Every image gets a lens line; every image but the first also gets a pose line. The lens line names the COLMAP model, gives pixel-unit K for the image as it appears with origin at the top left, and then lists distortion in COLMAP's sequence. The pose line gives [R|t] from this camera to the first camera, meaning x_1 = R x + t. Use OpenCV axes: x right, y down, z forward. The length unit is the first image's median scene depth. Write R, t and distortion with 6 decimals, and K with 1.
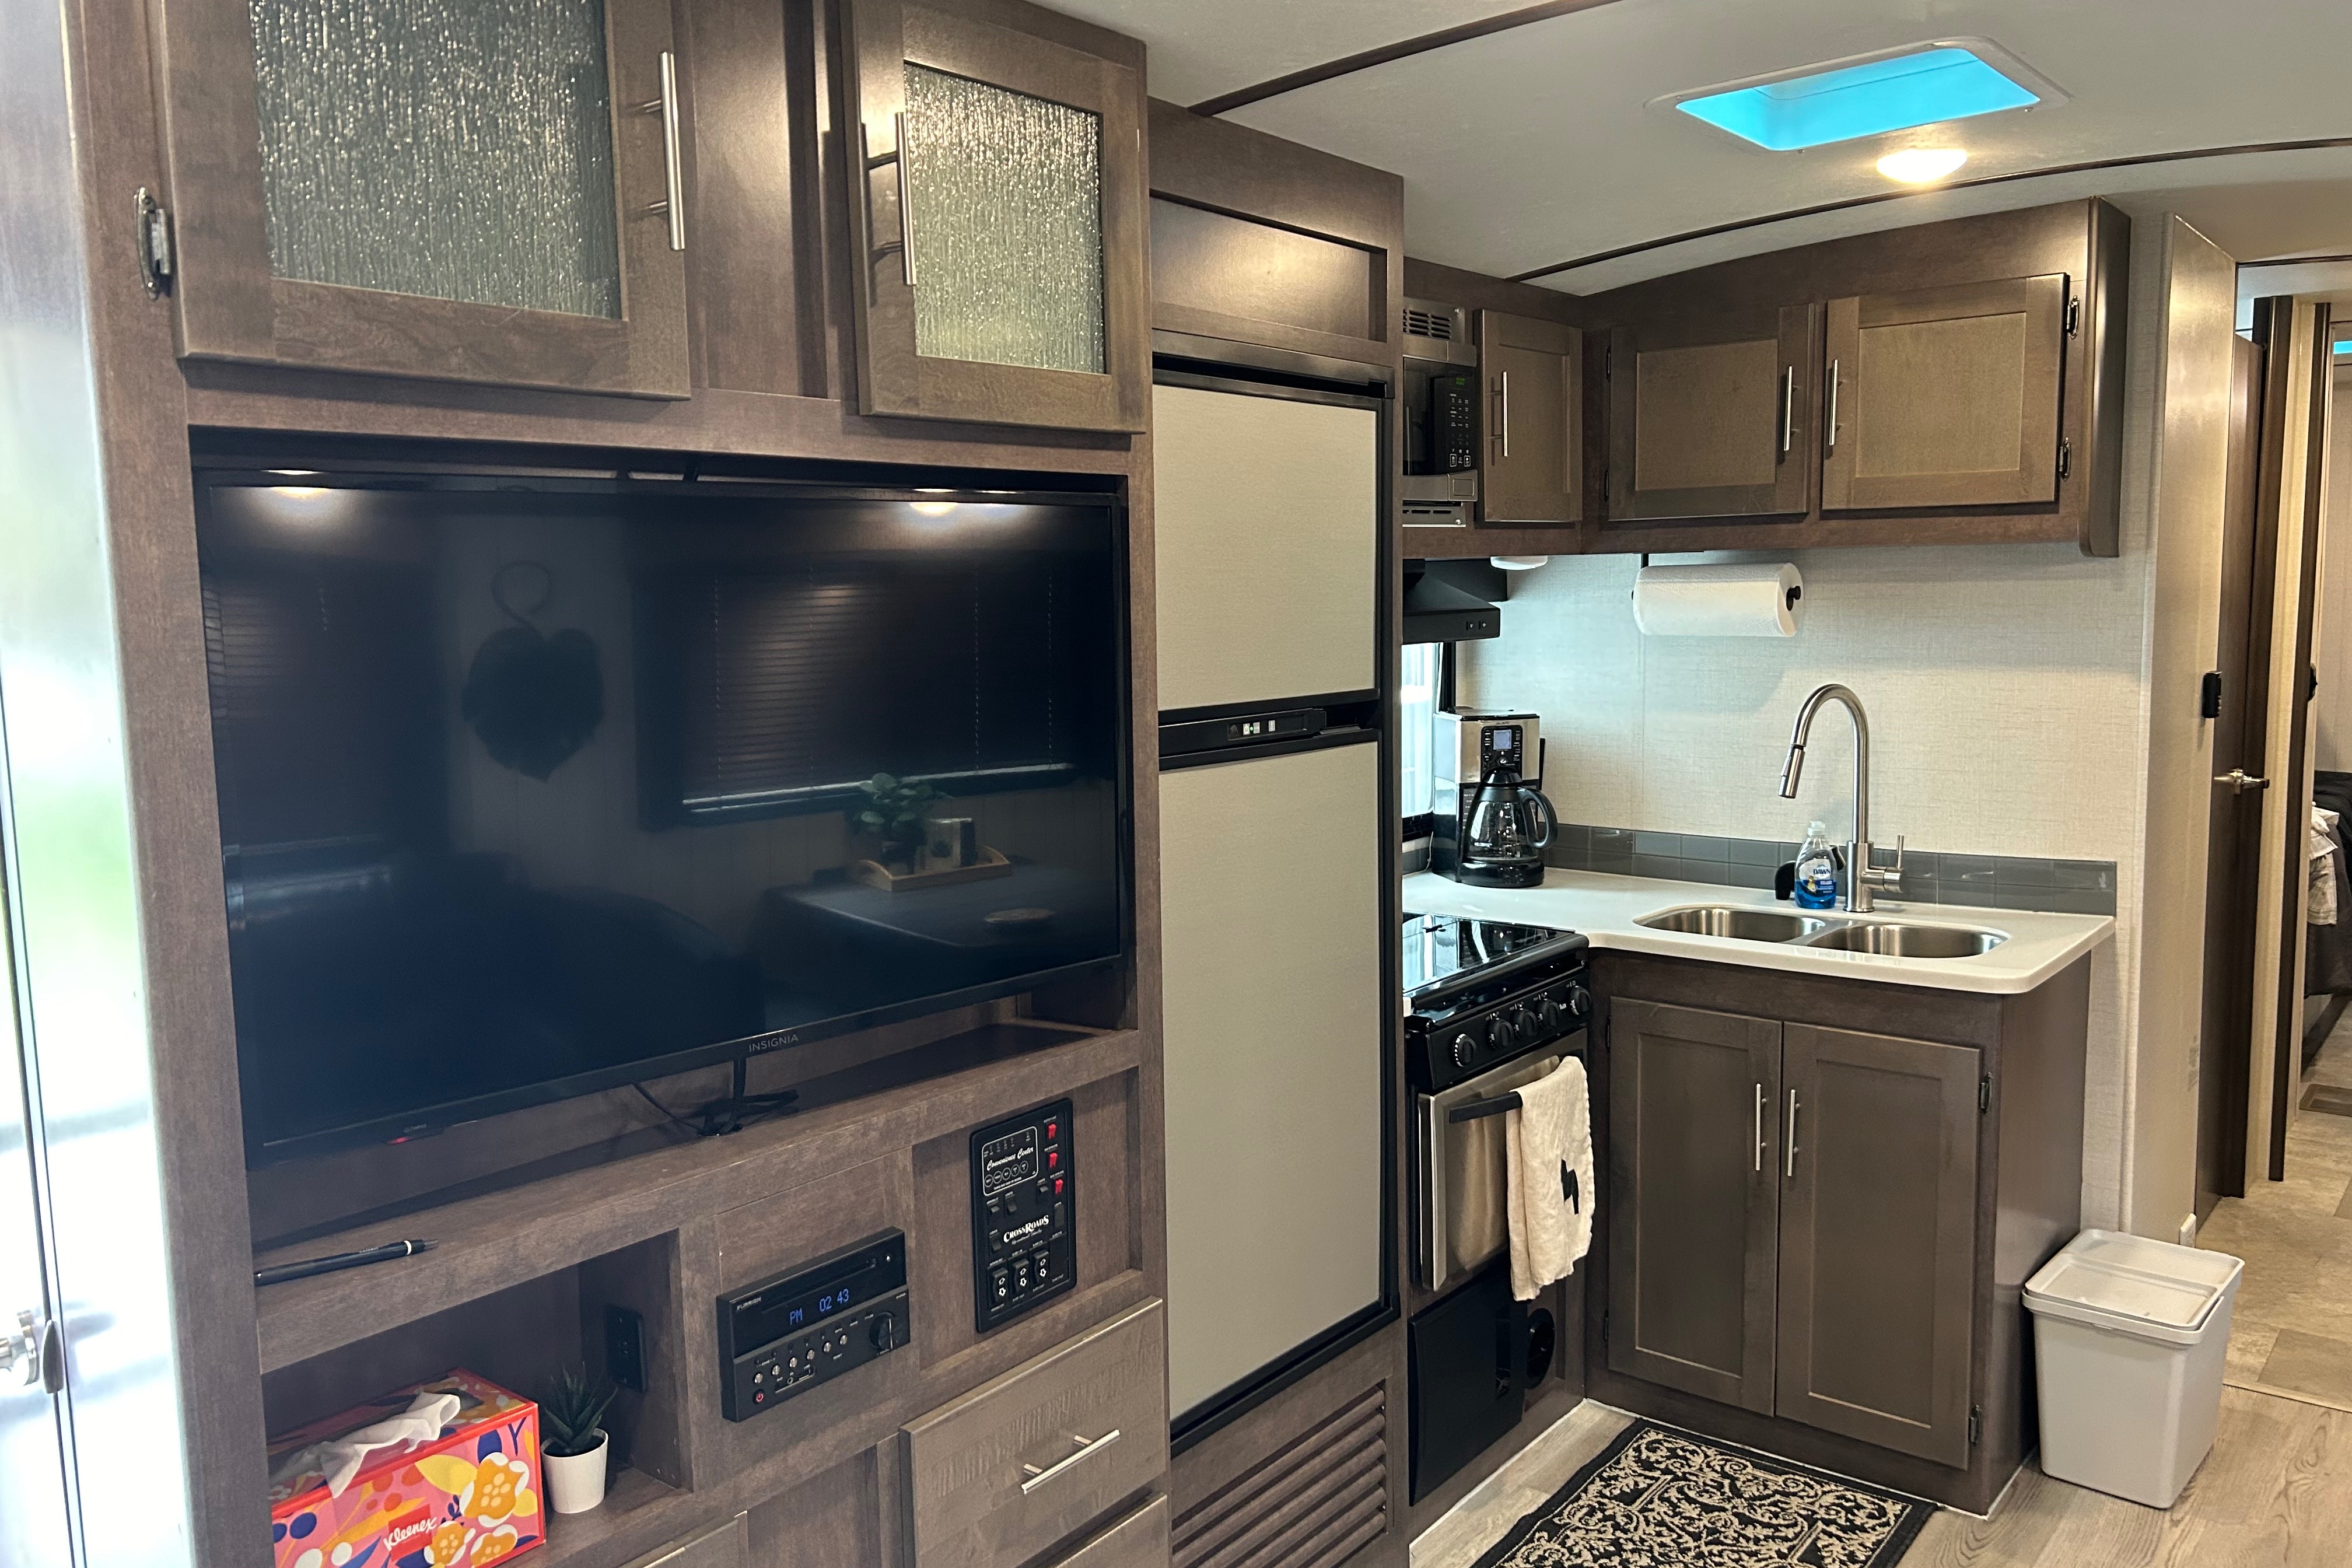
lens RADIAL K [[1723.3, 0, 1176.0], [0, 1723.3, 784.0], [0, 0, 1]] dist [0.003572, -0.035204]
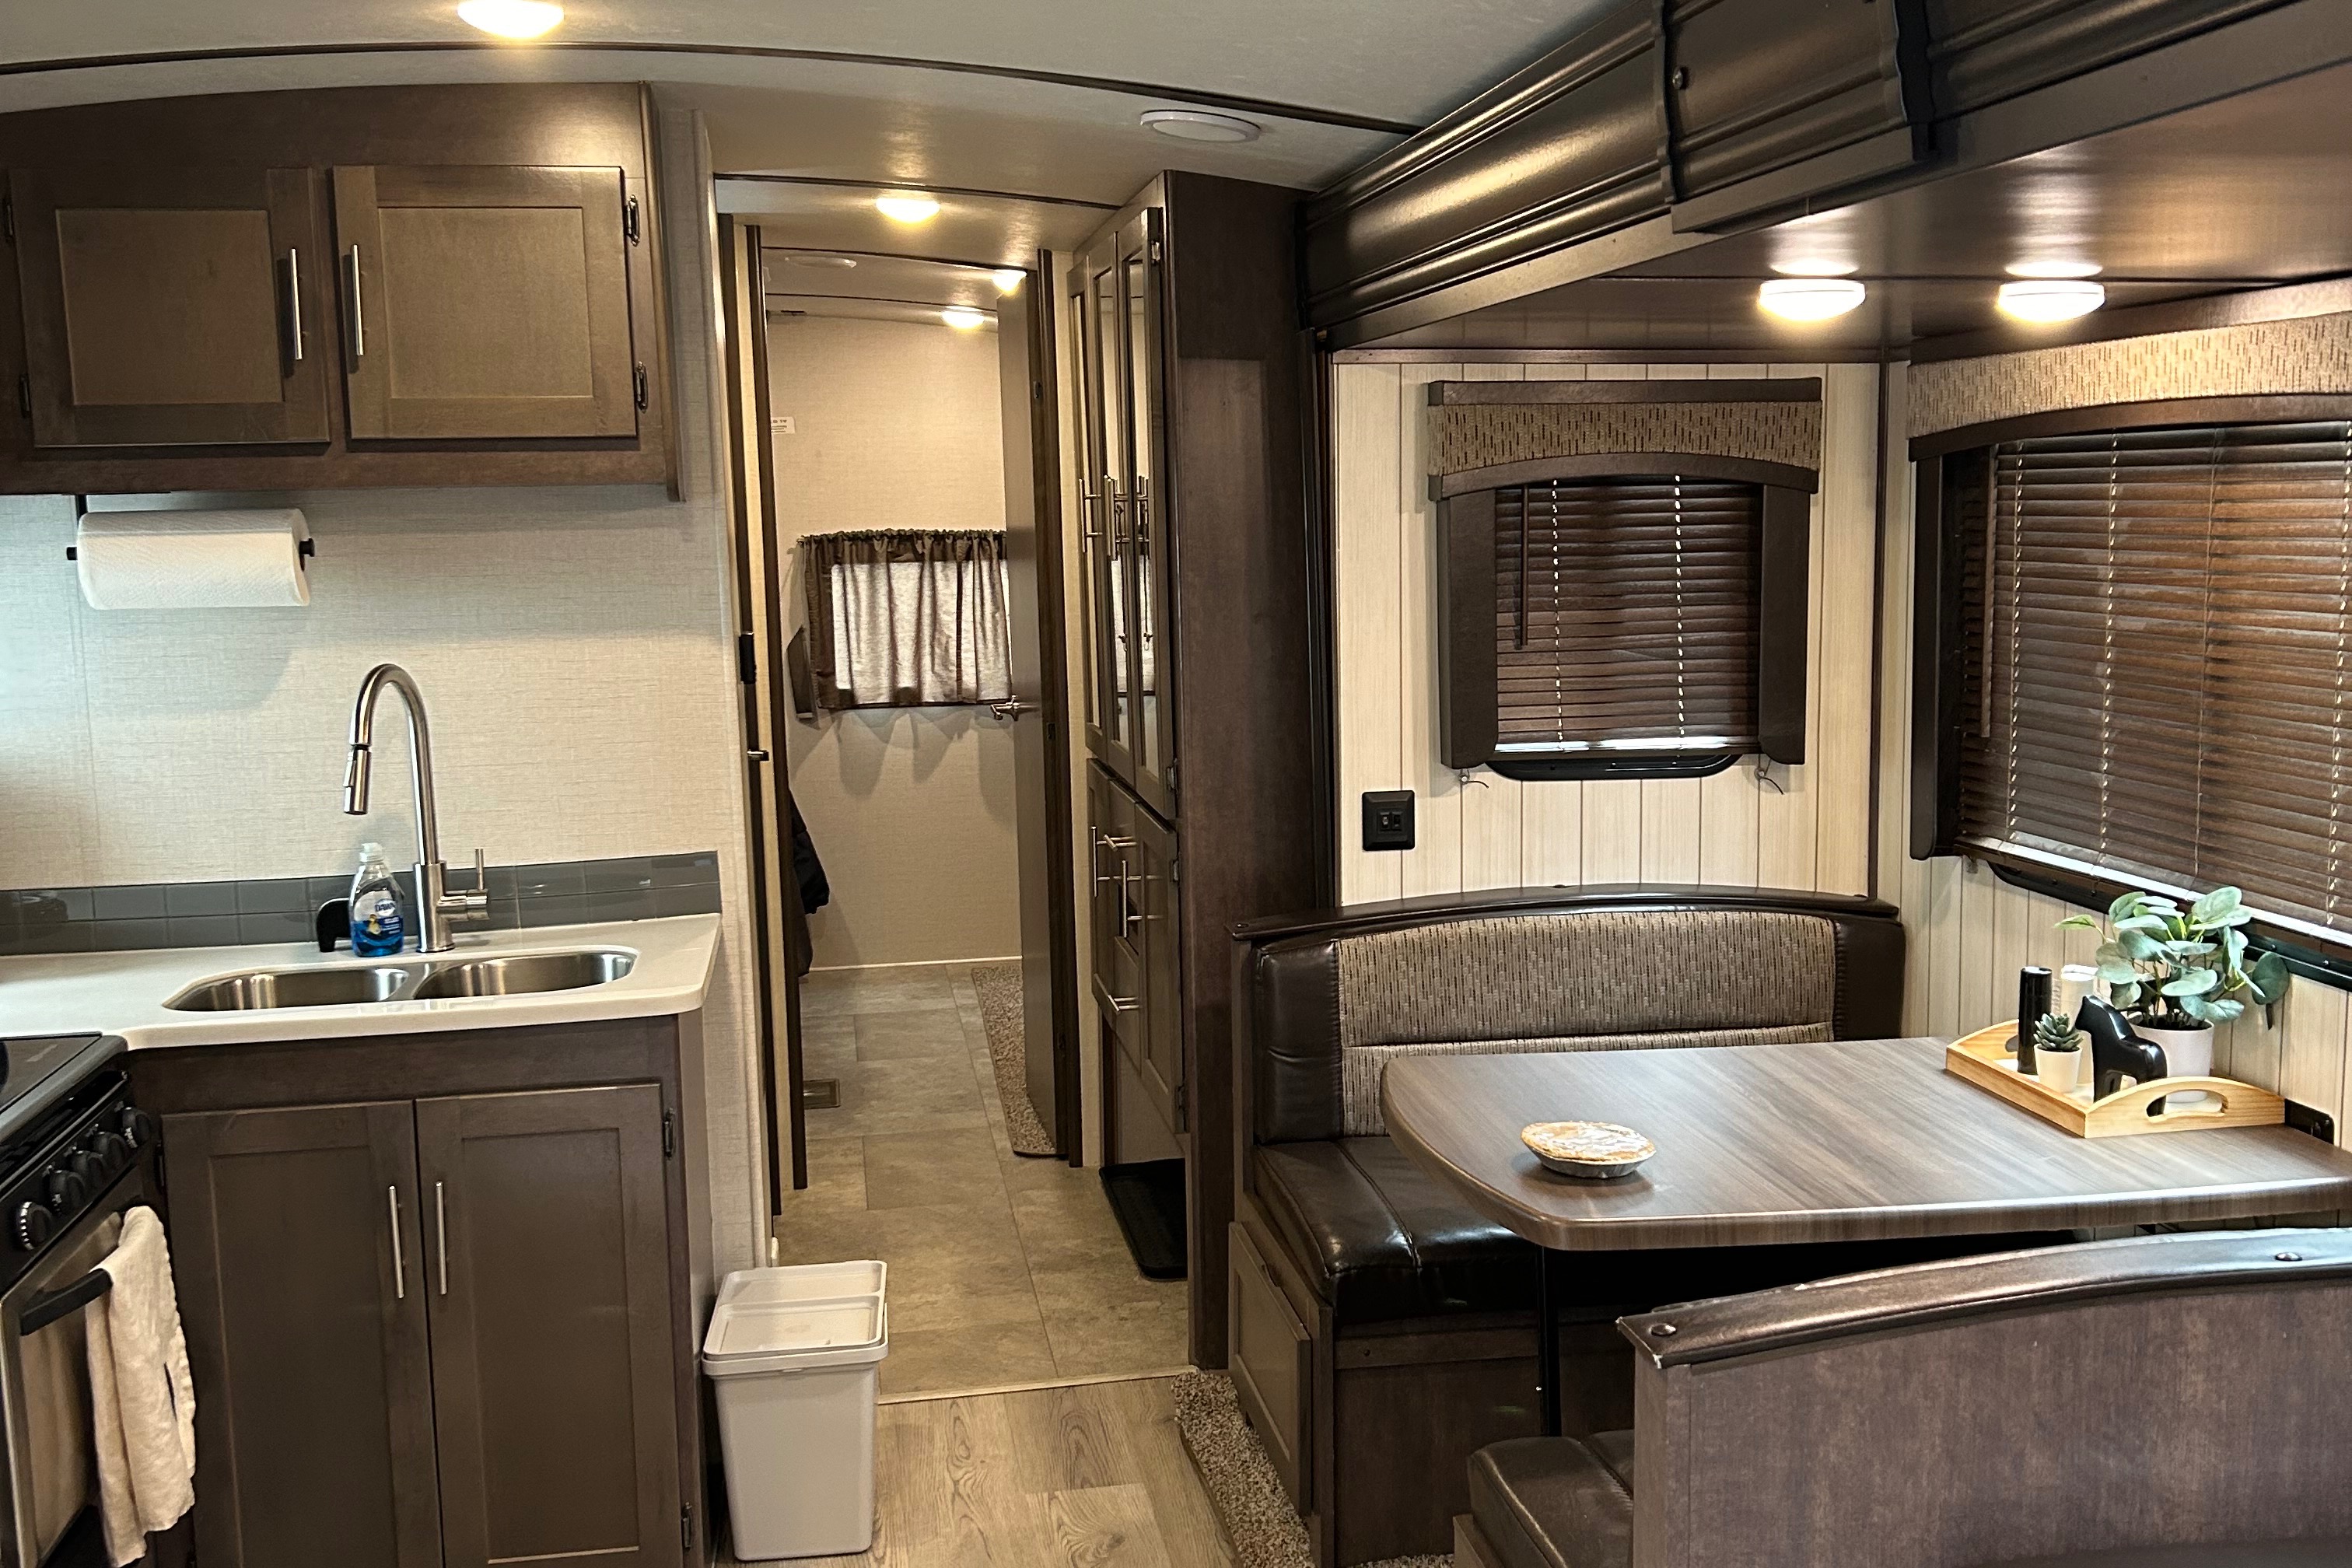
lens RADIAL K [[2273.0, 0, 1178.5], [0, 2273.0, 824.6], [0, 0, 1]] dist [0.059816, -0.170653]
pose [[0.654250, -0.099284, 0.749733, -0.166969], [0.095227, 0.994270, 0.048568, -0.001990], [-0.750260, 0.039619, 0.659955, 0.054784]]
